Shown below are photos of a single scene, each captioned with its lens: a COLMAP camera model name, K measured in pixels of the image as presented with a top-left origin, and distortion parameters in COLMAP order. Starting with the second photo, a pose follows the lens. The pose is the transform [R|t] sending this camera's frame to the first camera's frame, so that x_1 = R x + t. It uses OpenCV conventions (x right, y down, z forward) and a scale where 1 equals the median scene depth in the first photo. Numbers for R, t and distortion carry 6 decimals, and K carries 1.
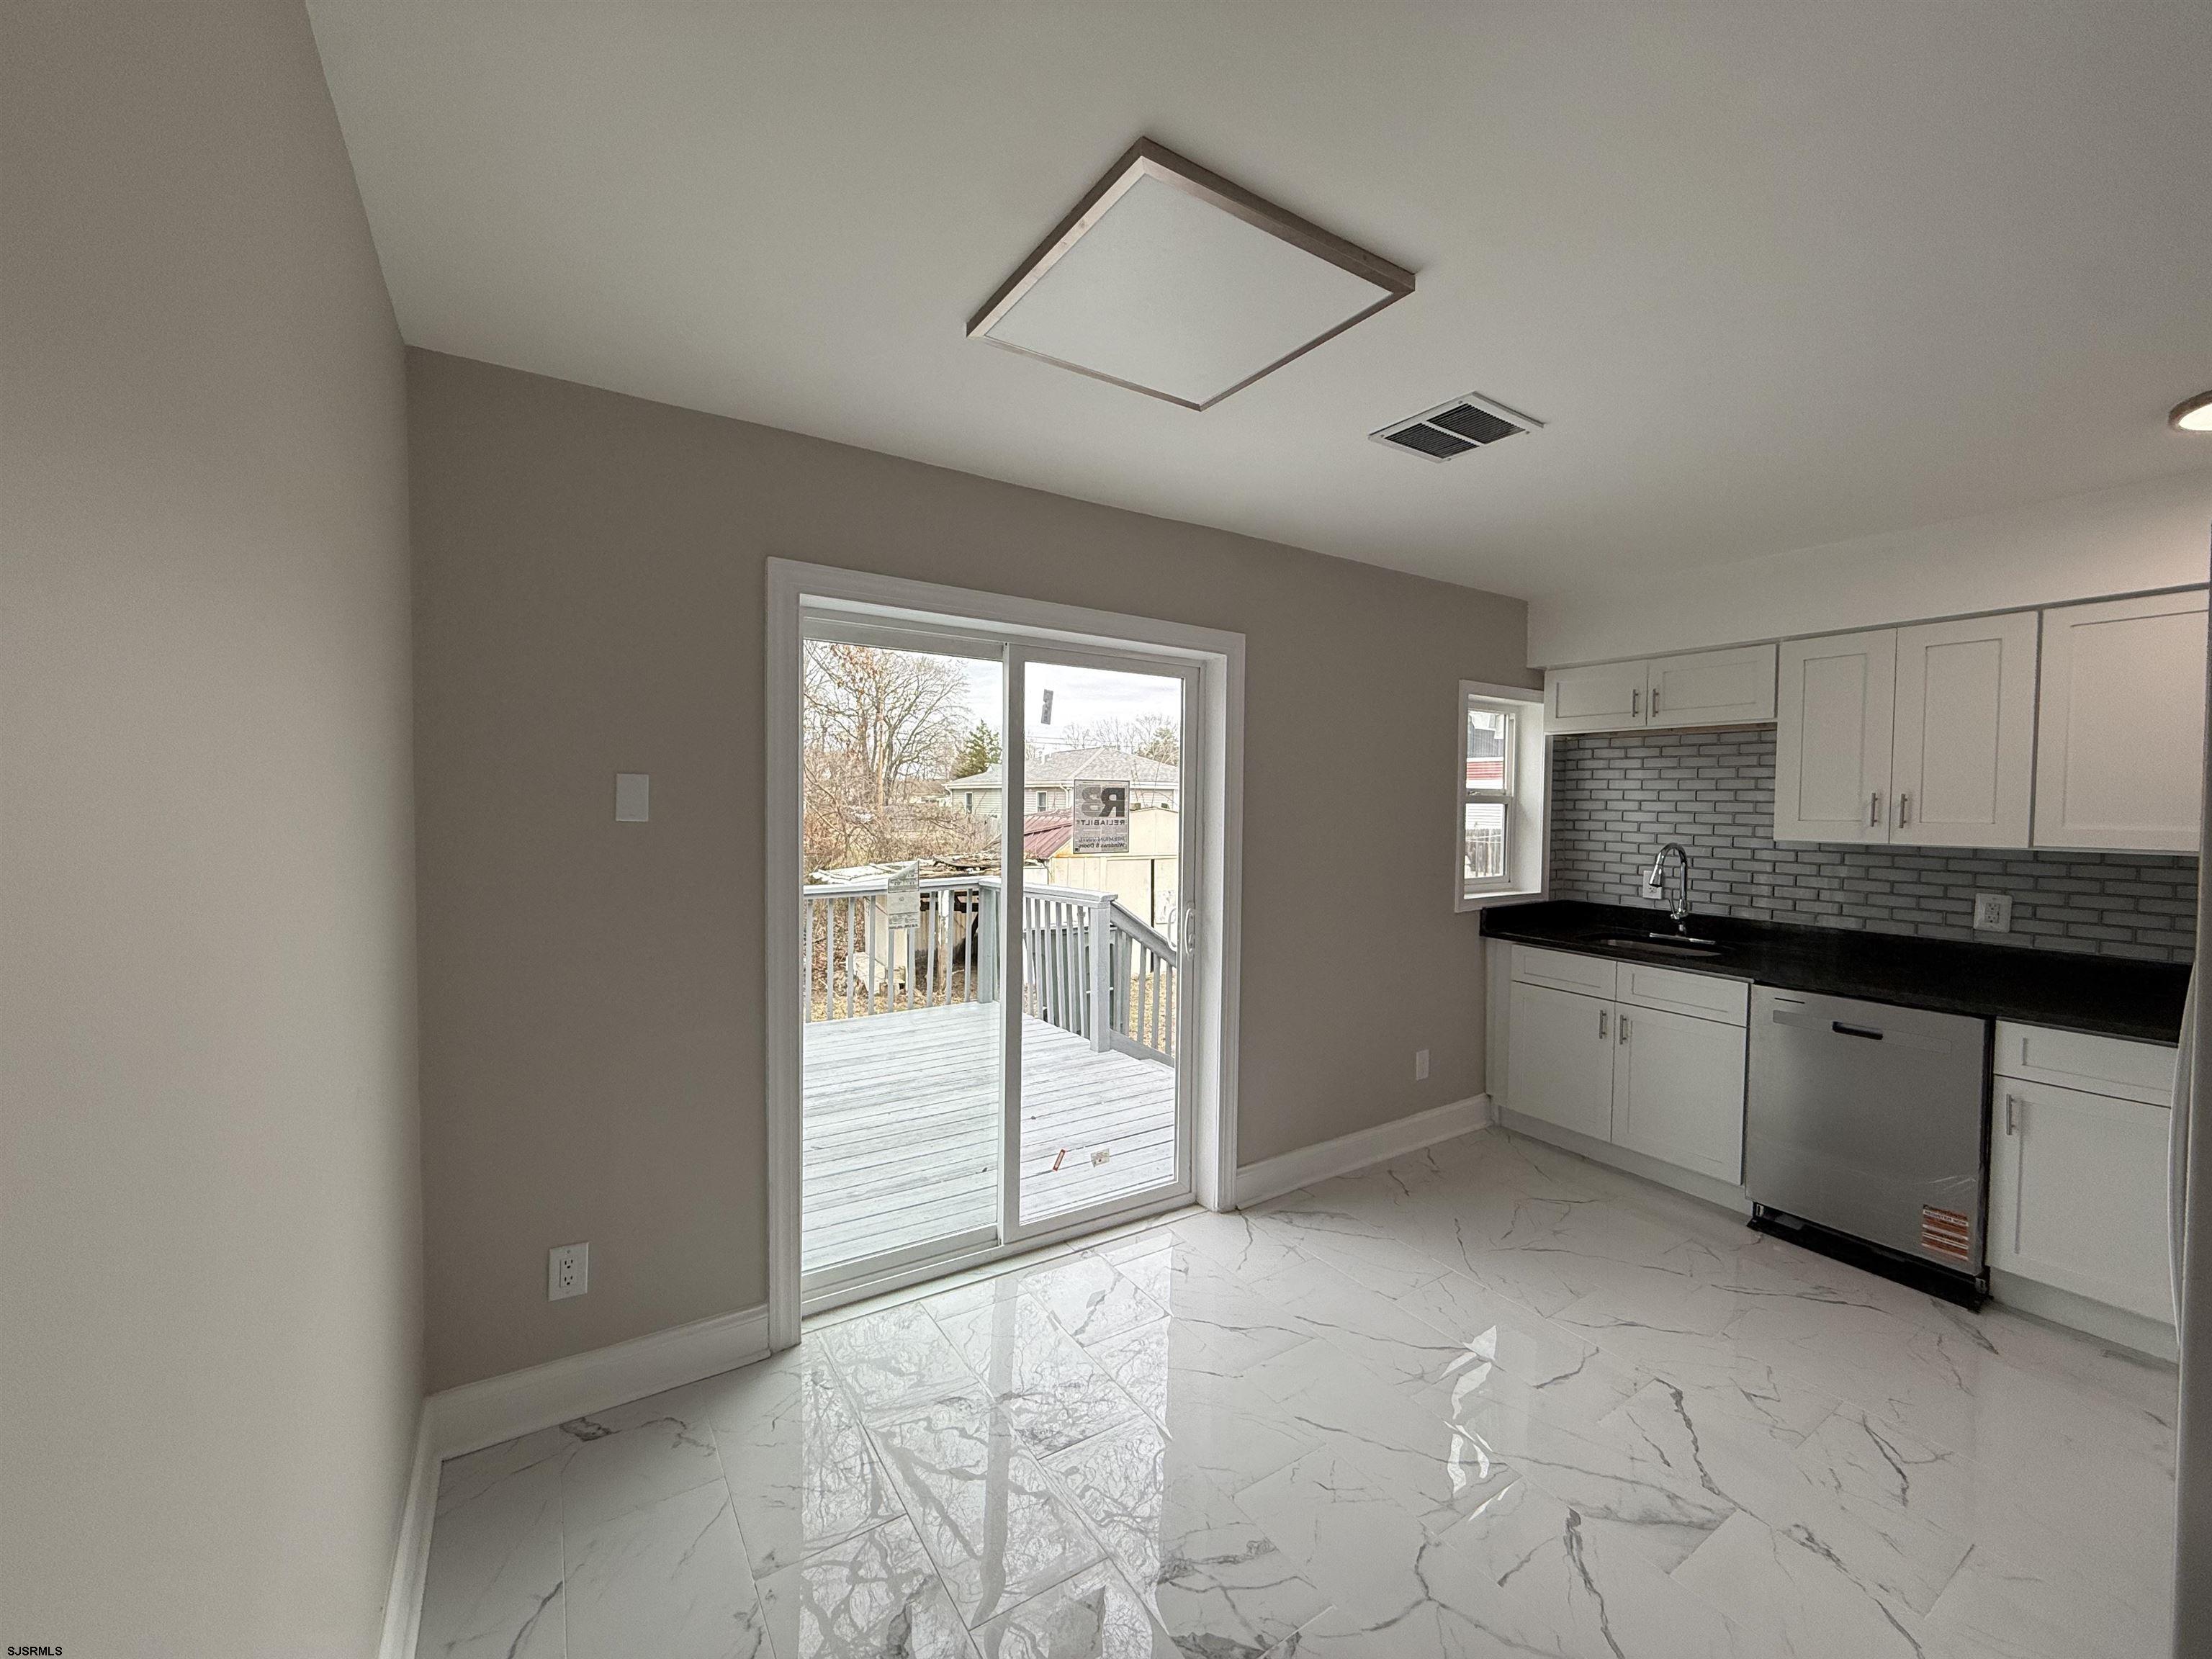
lens RADIAL K [[881.5, 0, 1102.0], [0, 881.5, 826.4], [0, 0, 1]] dist [0.001094, -0.000204]
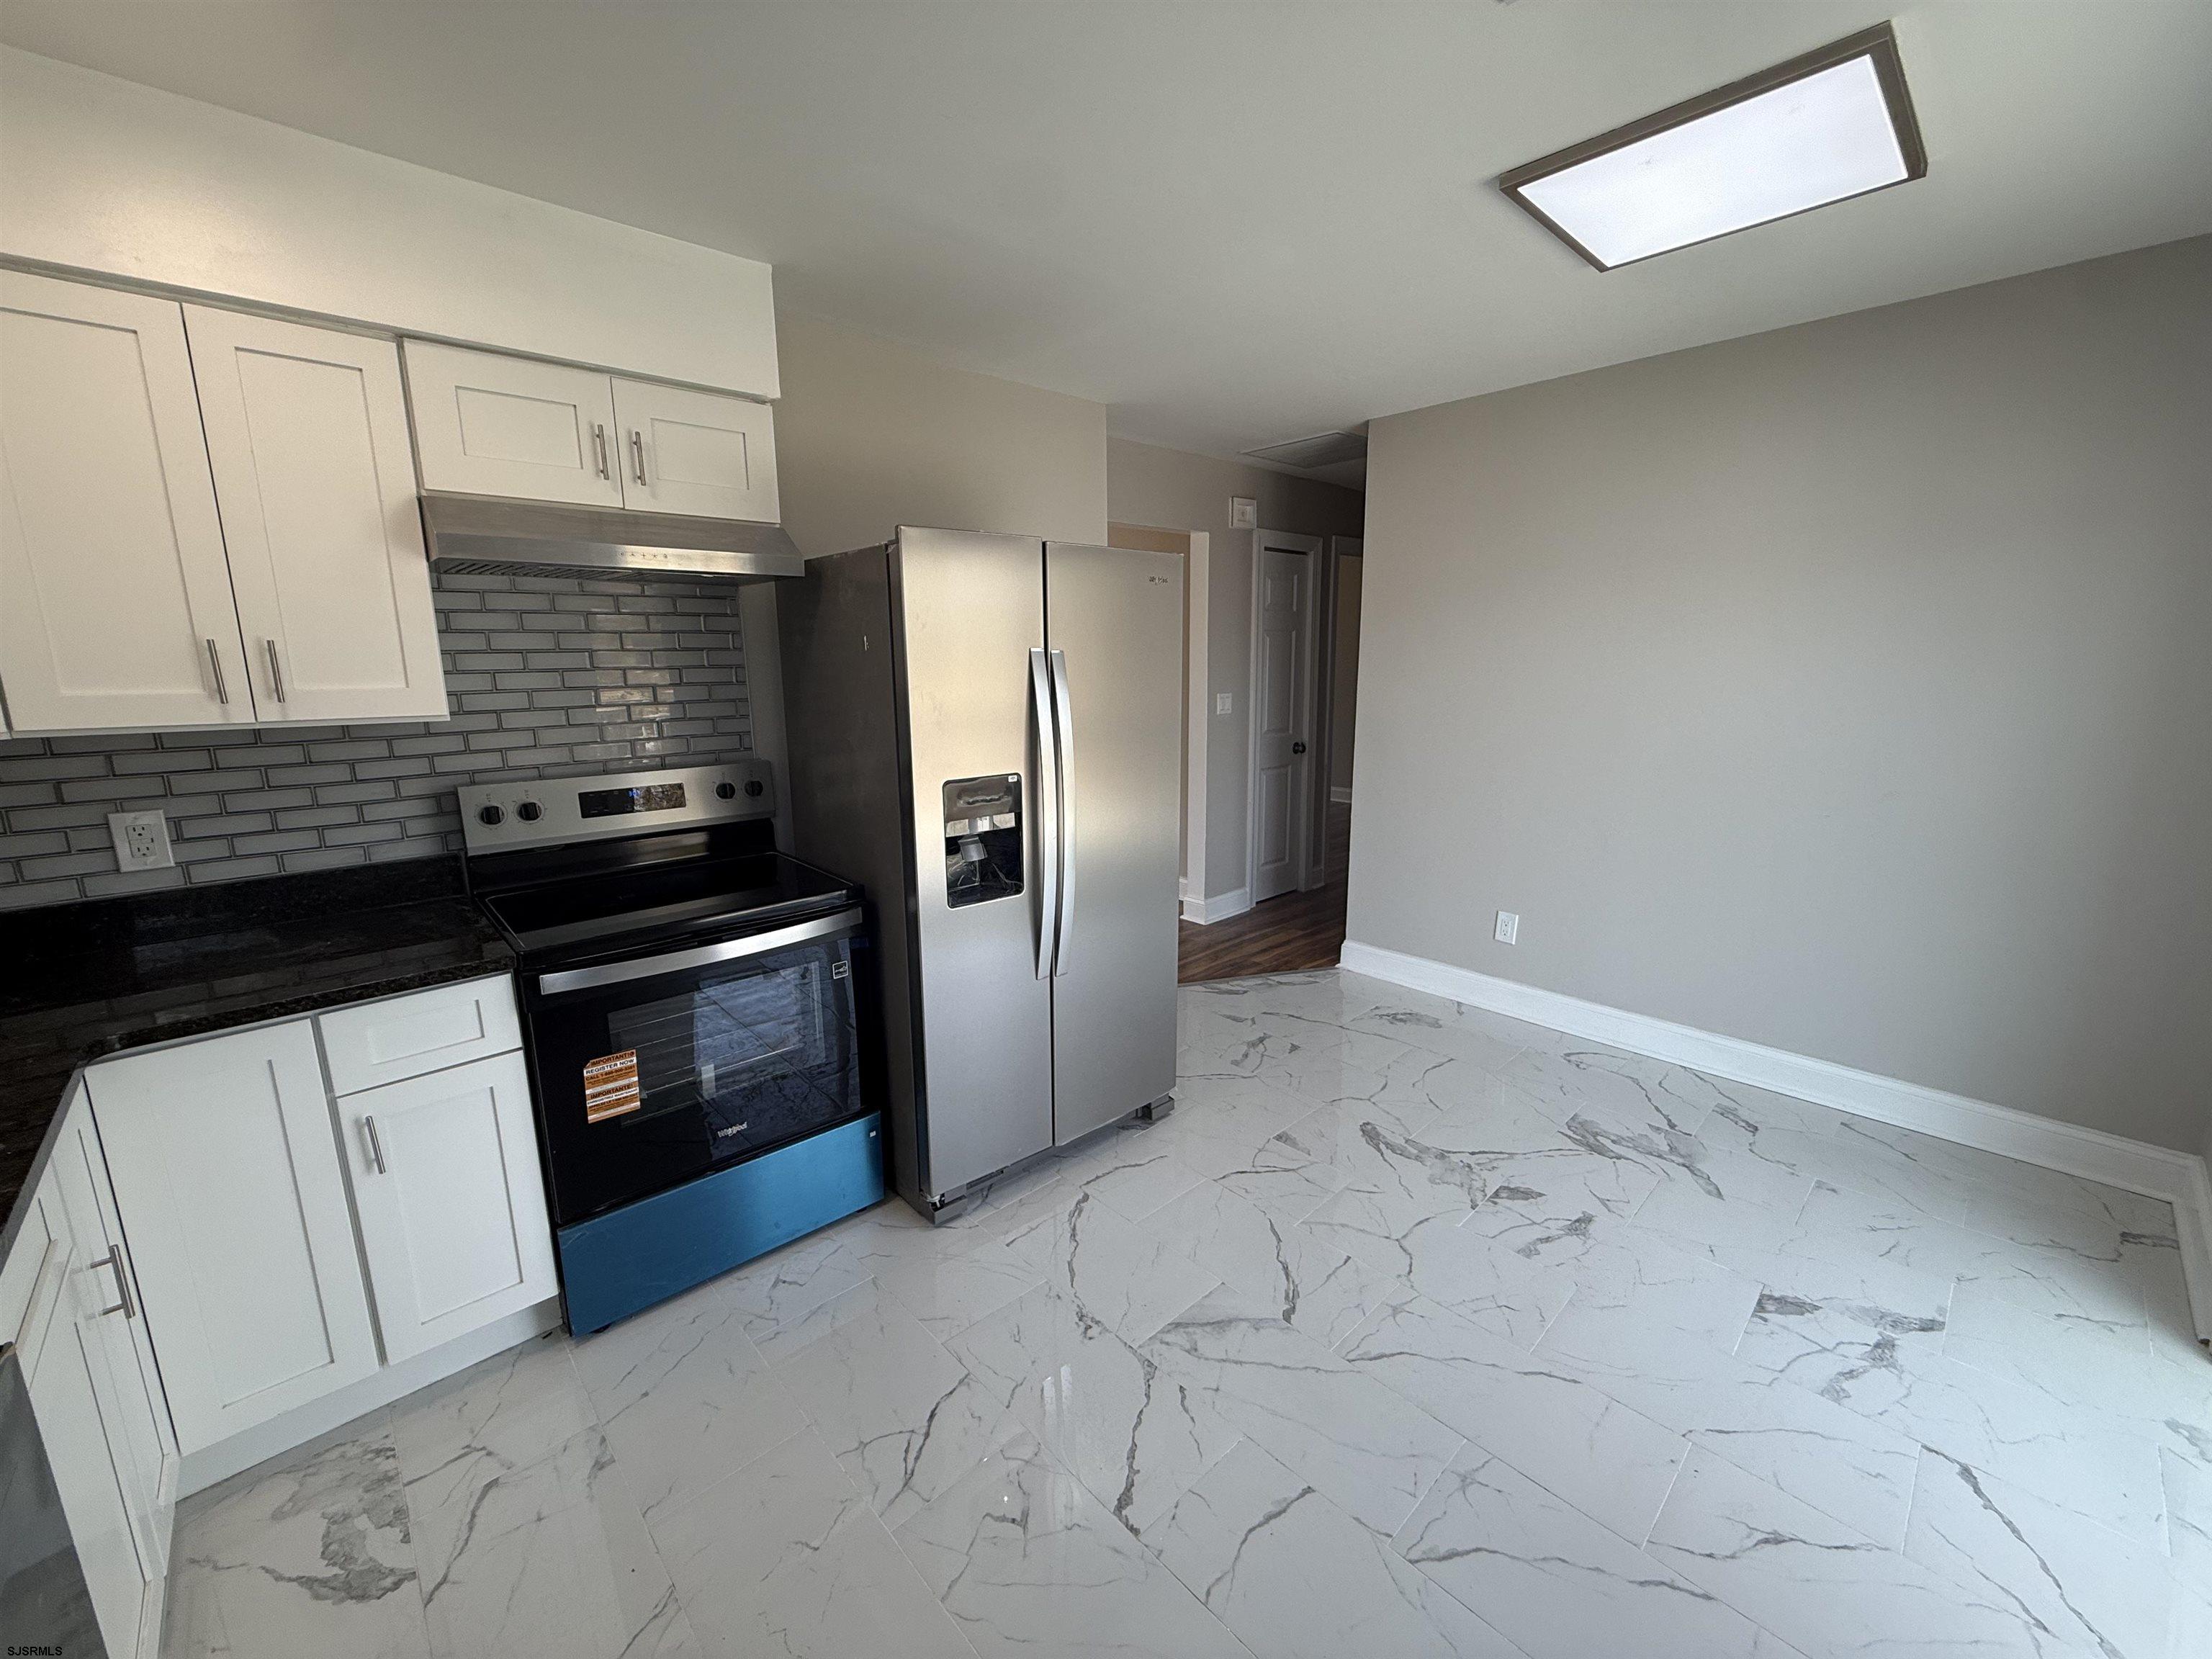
lens RADIAL K [[883.2, 0, 1101.6], [0, 883.2, 828.5], [0, 0, 1]] dist [0.001204, 0.000037]
pose [[-0.983273, 0.037276, -0.178280, 0.545027], [-0.003554, 0.974720, 0.223402, -0.025600], [0.182101, 0.220298, -0.958284, 1.091739]]
